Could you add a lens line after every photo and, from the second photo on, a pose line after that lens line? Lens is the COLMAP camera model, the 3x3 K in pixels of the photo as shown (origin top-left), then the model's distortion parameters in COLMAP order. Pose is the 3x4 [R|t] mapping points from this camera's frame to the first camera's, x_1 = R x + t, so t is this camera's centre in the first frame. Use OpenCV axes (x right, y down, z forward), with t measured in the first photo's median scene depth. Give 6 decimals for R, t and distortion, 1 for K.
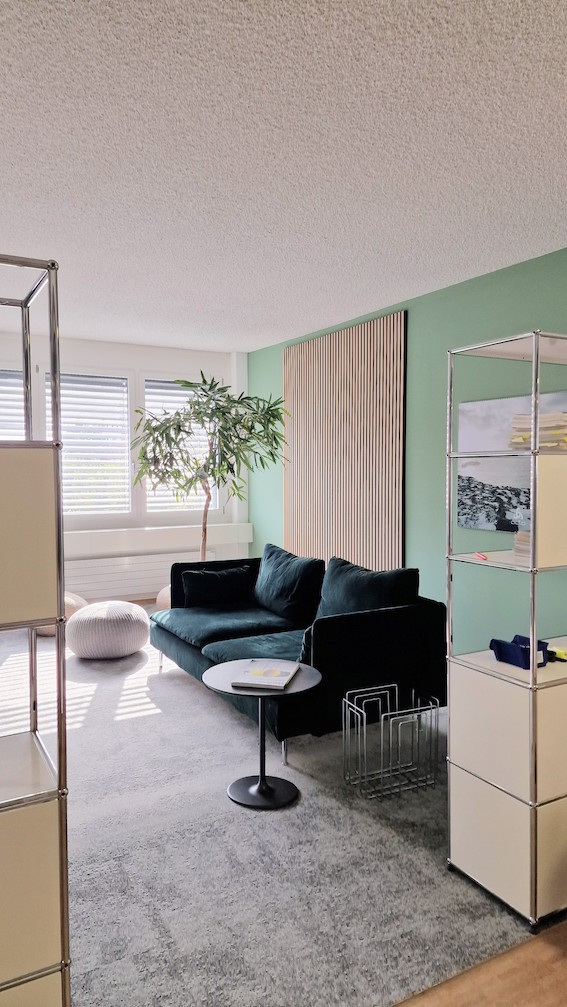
lens RADIAL K [[665.4, 0, 283.5], [0, 665.4, 503.5], [0, 0, 1]] dist [0.046541, -0.000562]
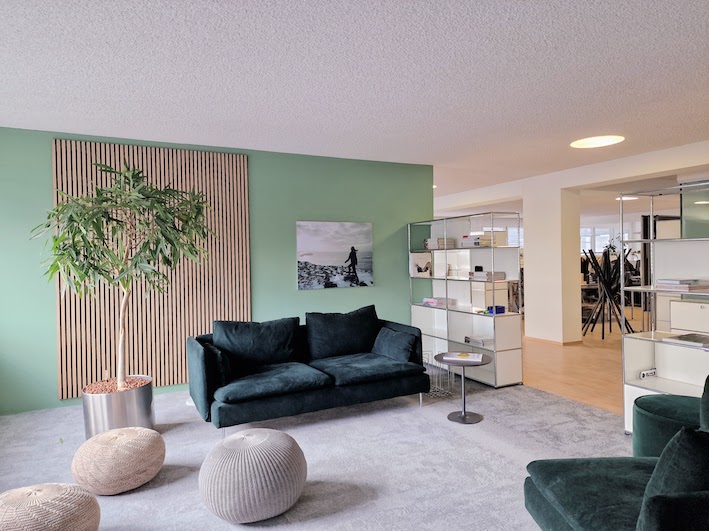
lens RADIAL K [[465.1, 0, 354.5], [0, 465.1, 265.5], [0, 0, 1]] dist [0.072227, -0.001078]
pose [[0.052195, -0.012193, 0.998562, -1.045274], [0.075048, 0.997146, 0.008252, -0.031312], [-0.995813, 0.074510, 0.052961, 0.845245]]
